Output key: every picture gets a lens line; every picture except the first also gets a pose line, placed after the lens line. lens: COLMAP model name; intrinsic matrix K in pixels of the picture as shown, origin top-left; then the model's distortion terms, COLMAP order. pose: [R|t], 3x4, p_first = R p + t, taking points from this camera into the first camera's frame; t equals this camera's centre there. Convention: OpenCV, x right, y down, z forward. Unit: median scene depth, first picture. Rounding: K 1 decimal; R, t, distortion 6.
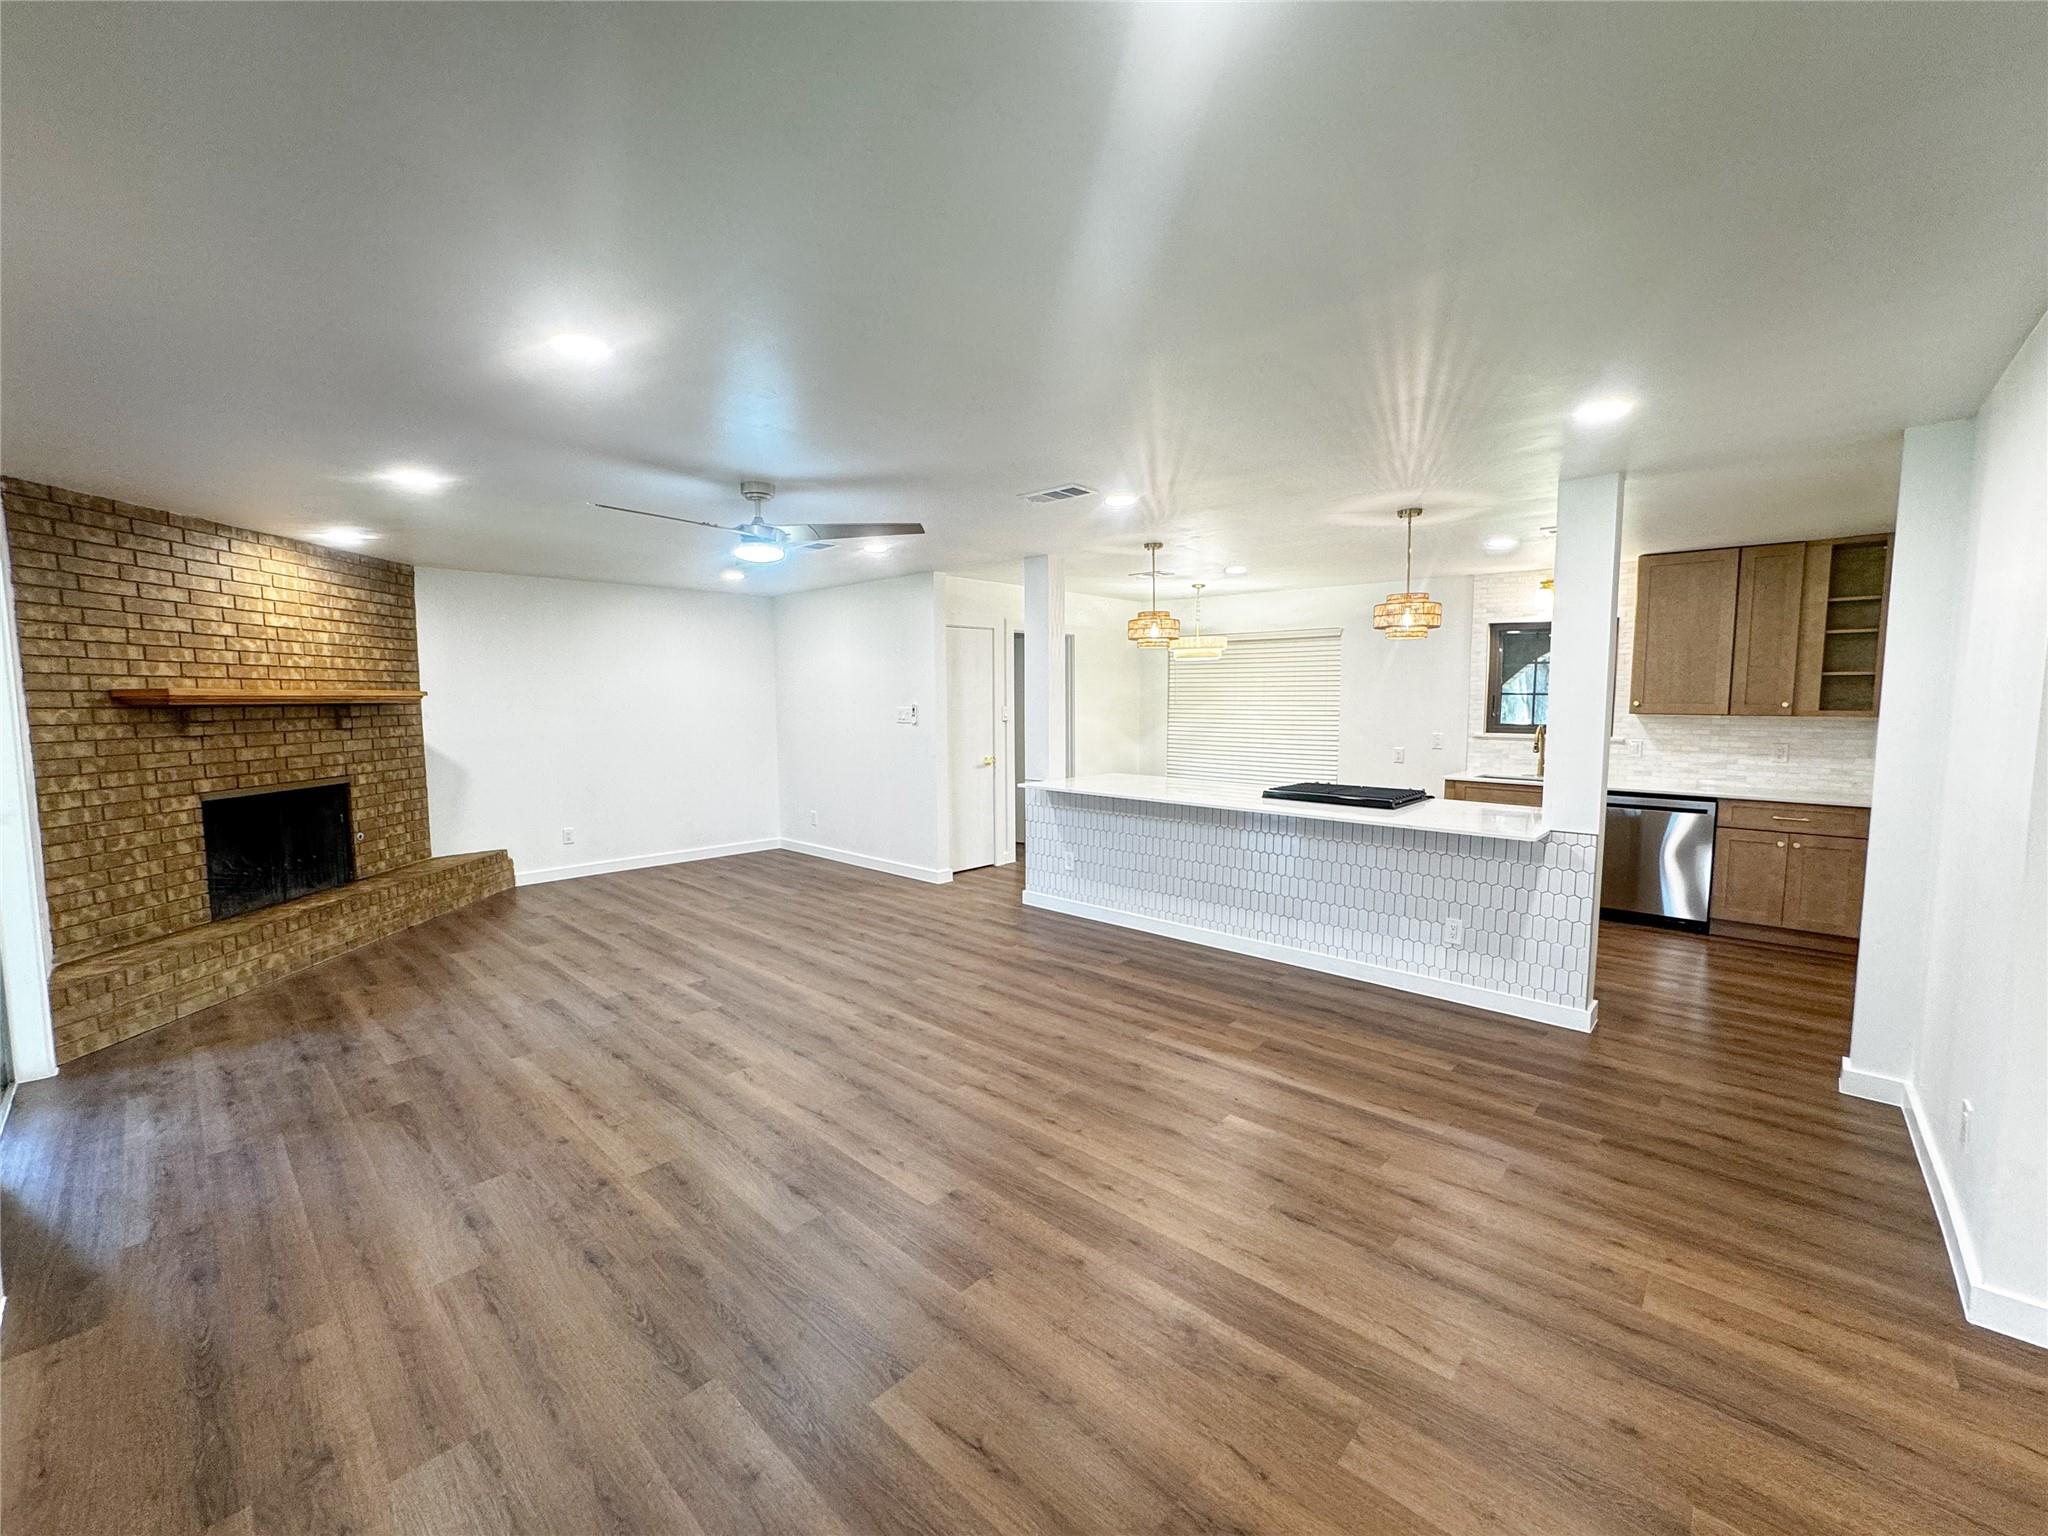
lens RADIAL K [[821.3, 0, 1024.0], [0, 821.3, 768.0], [0, 0, 1]] dist [-0.034778, 0.014025]
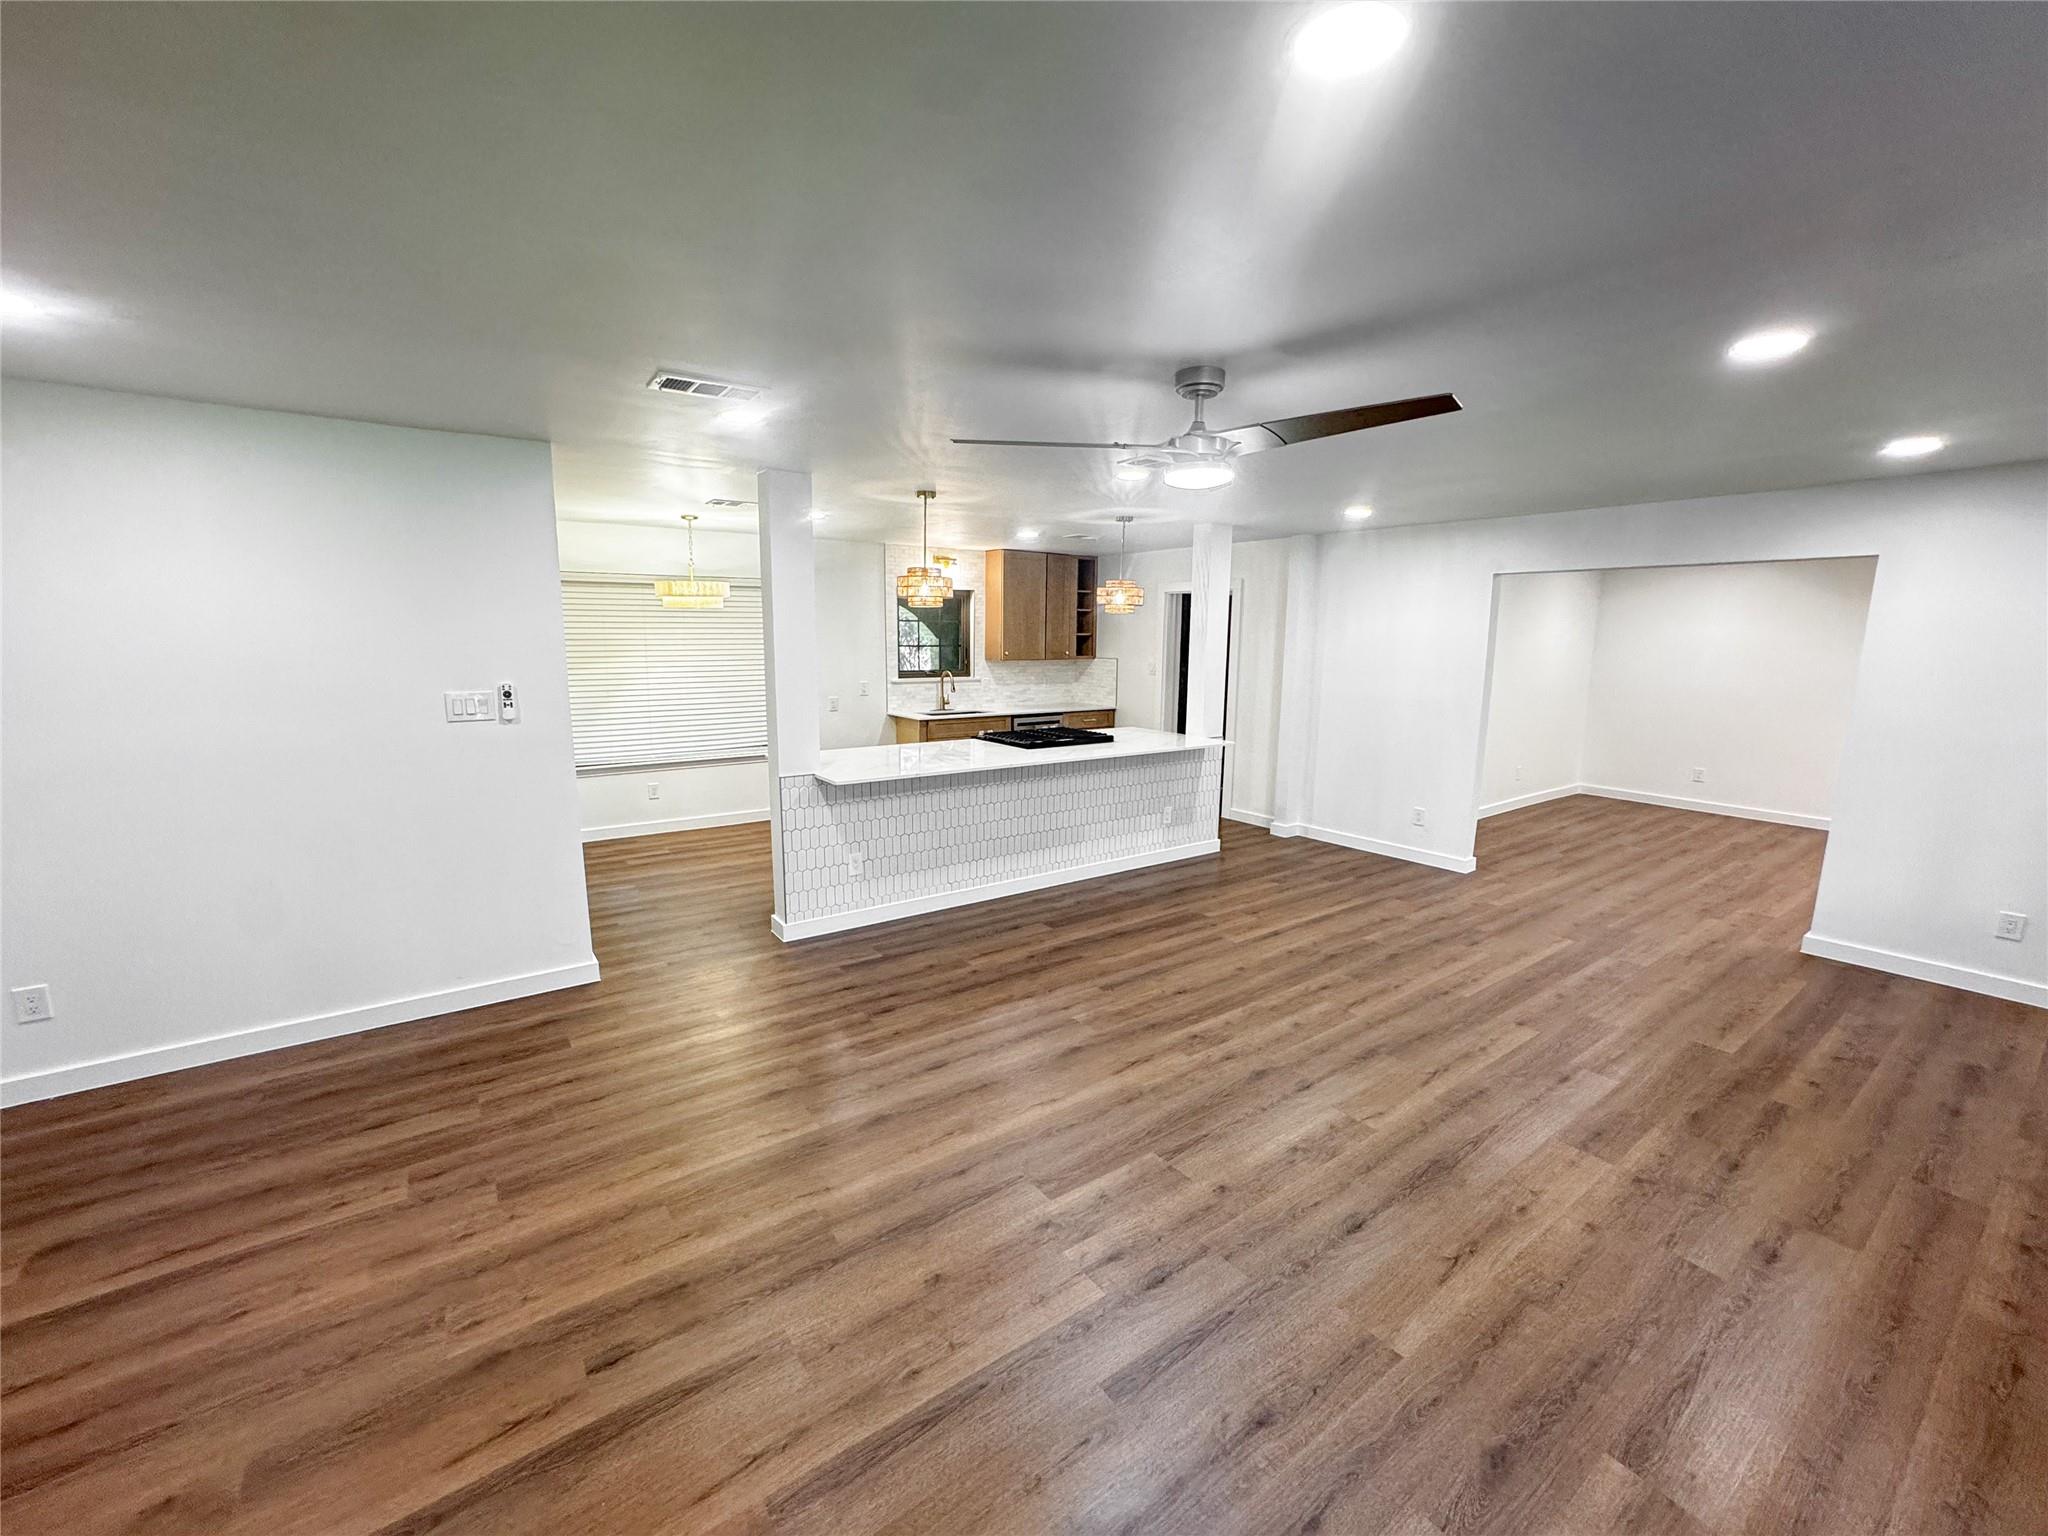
lens RADIAL K [[821.3, 0, 1024.0], [0, 821.3, 768.0], [0, 0, 1]] dist [-0.034778, 0.014025]
pose [[0.210795, -0.156332, 0.964949, -0.958311], [0.077557, 0.986692, 0.142912, -0.119168], [-0.974449, 0.044713, 0.220114, 0.917305]]
